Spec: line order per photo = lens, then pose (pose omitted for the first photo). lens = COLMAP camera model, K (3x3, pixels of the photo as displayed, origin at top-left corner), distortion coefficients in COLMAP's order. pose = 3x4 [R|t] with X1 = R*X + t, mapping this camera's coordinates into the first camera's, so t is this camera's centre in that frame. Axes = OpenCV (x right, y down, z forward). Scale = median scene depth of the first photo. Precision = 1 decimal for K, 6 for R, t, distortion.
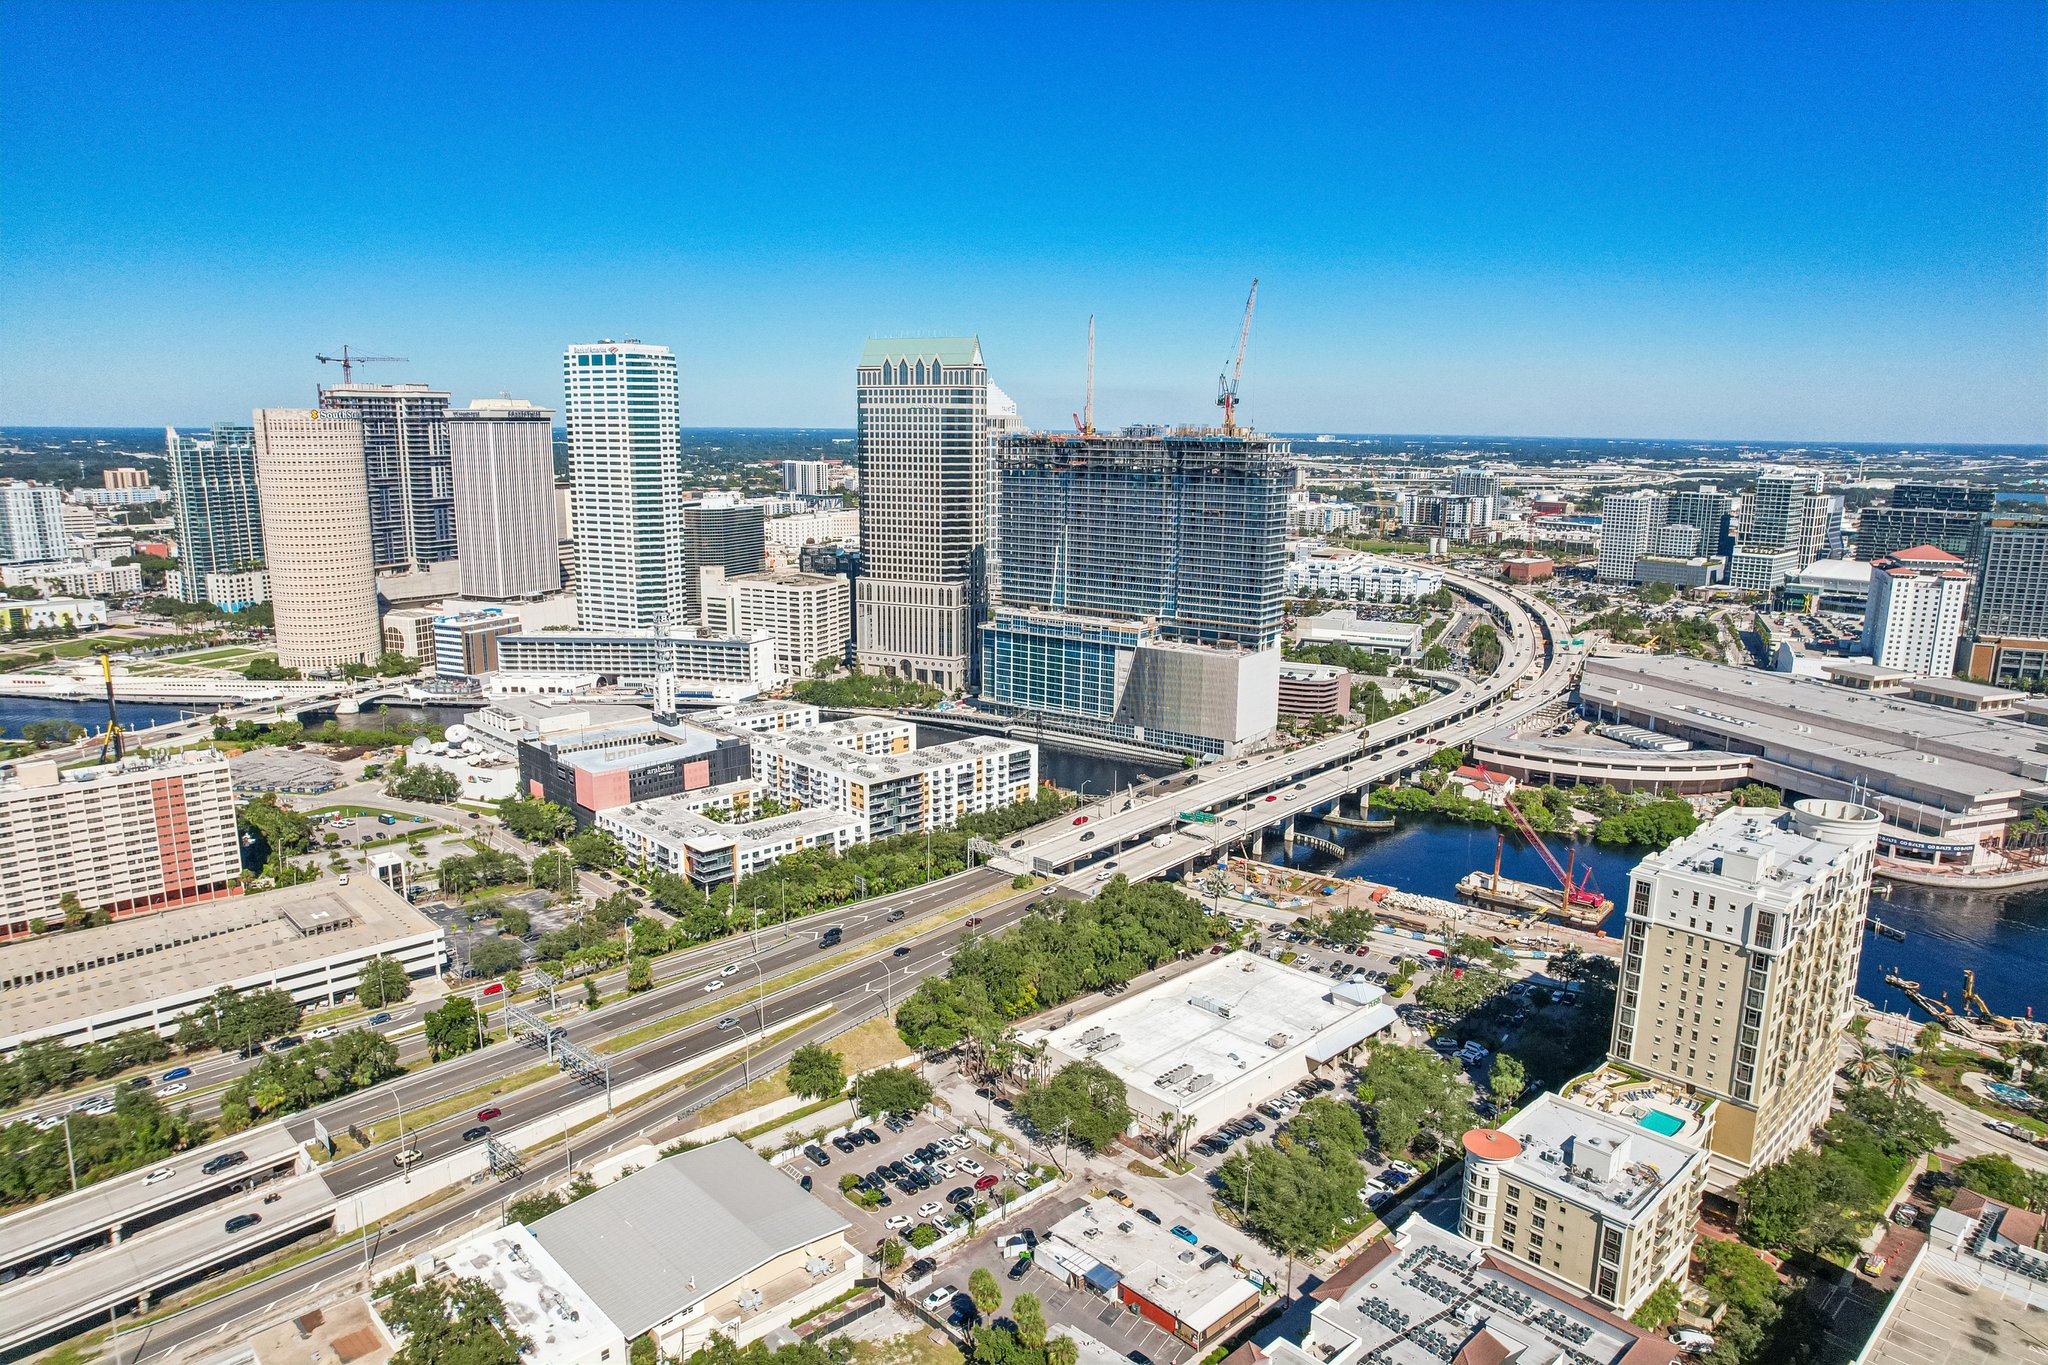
lens RADIAL K [[1309.0, 0, 1021.8], [0, 1309.0, 694.6], [0, 0, 1]] dist [-0.072785, 0.064182]
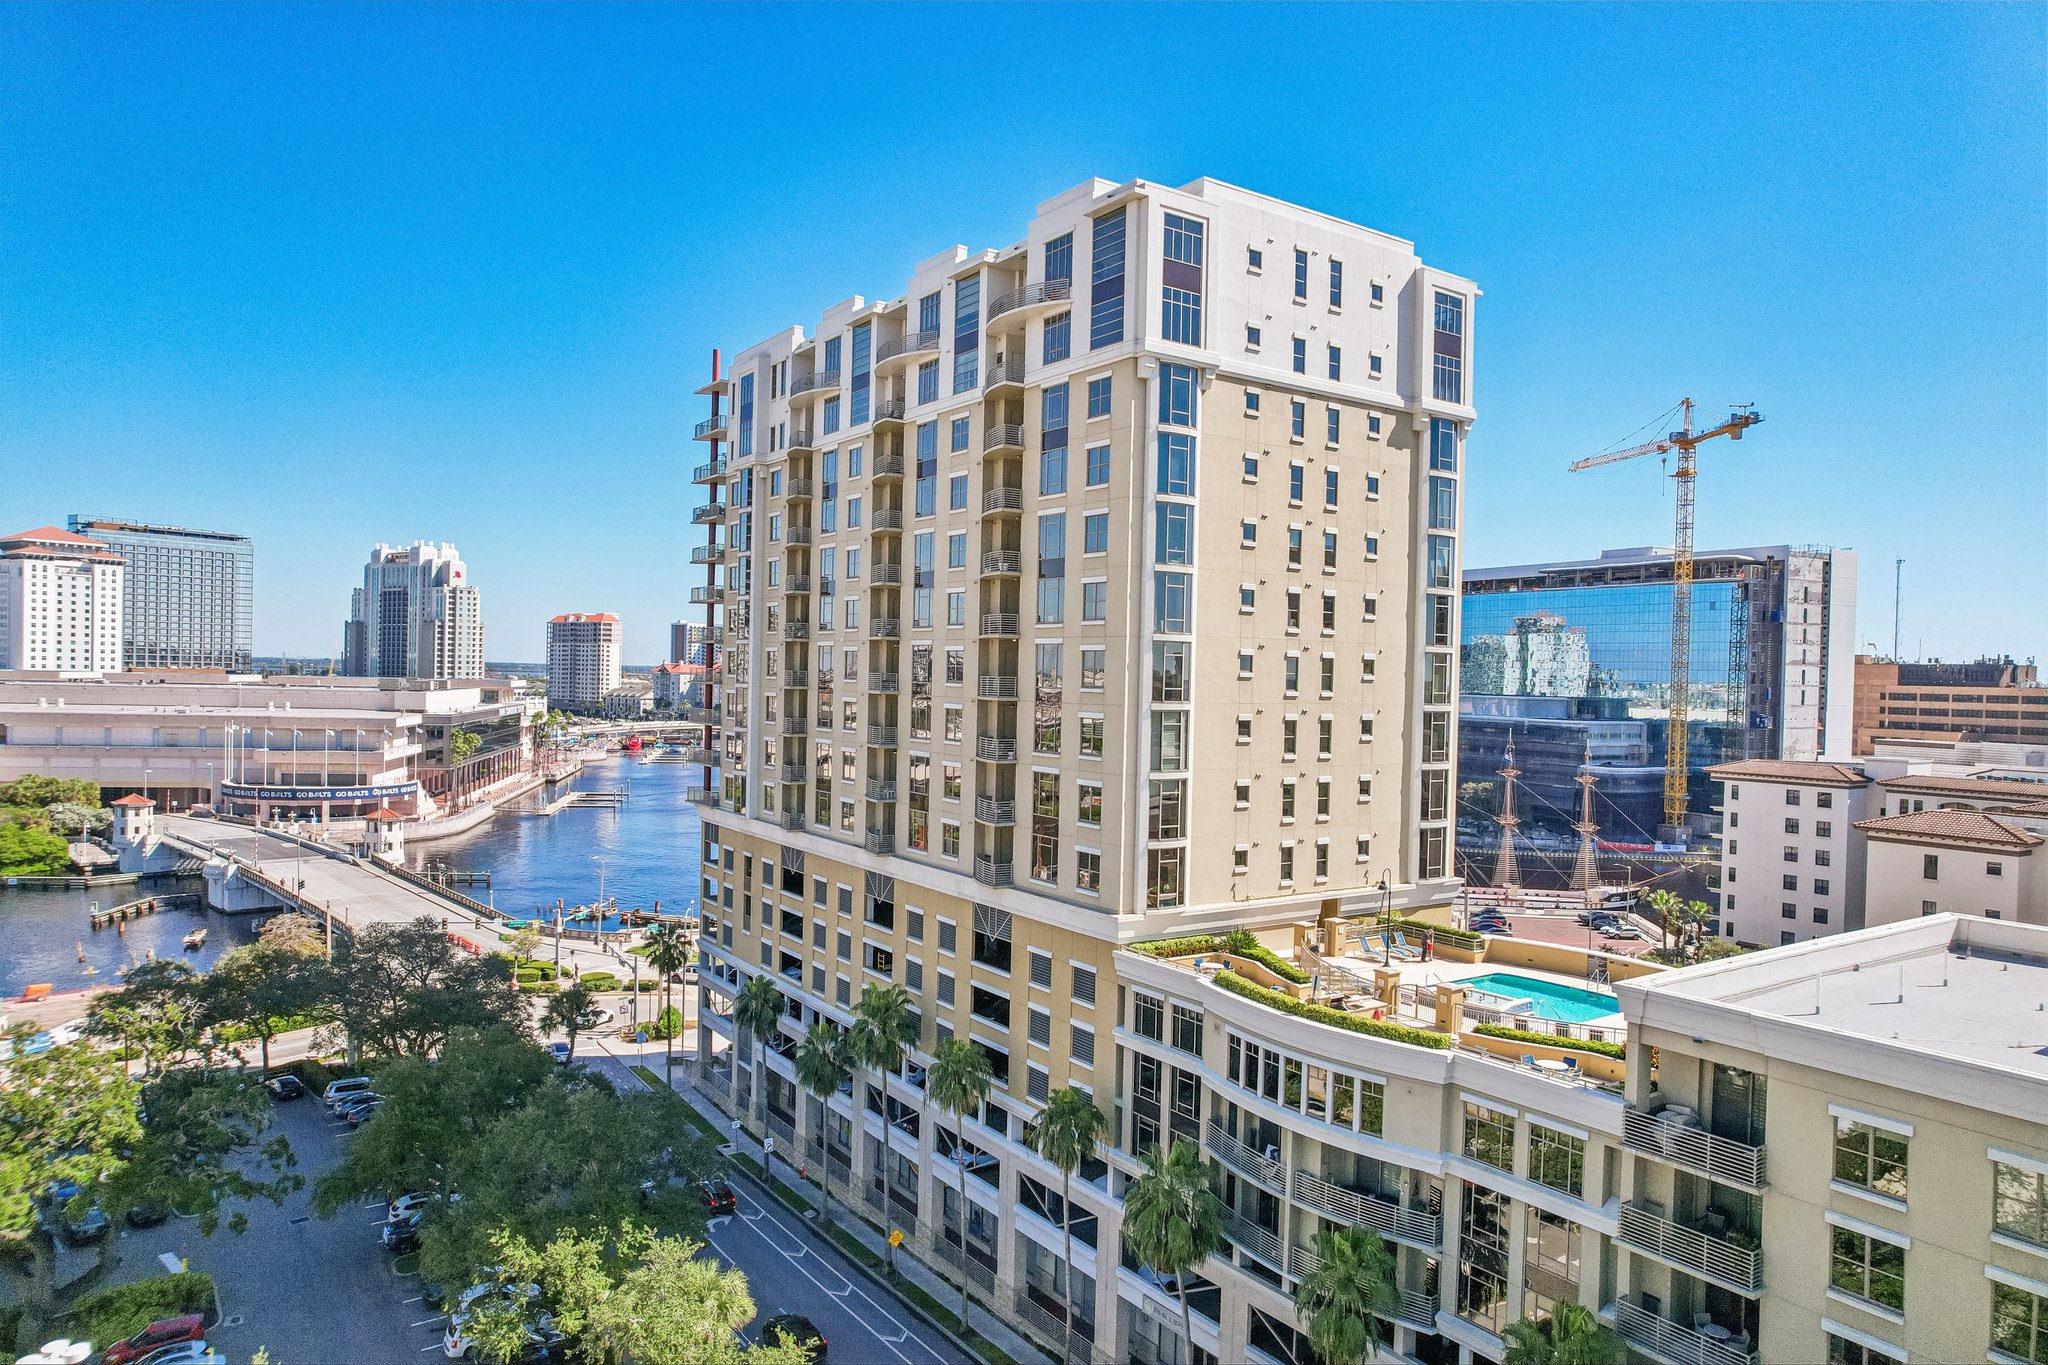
lens RADIAL K [[1309.0, 0, 1023.6], [0, 1309.0, 693.7], [0, 0, 1]] dist [-0.072785, 0.064182]
pose [[0.163098, -0.020811, 0.986390, 0.088549], [0.180175, 0.983593, -0.009039, 0.108093], [-0.970019, 0.179197, 0.164171, 0.448934]]
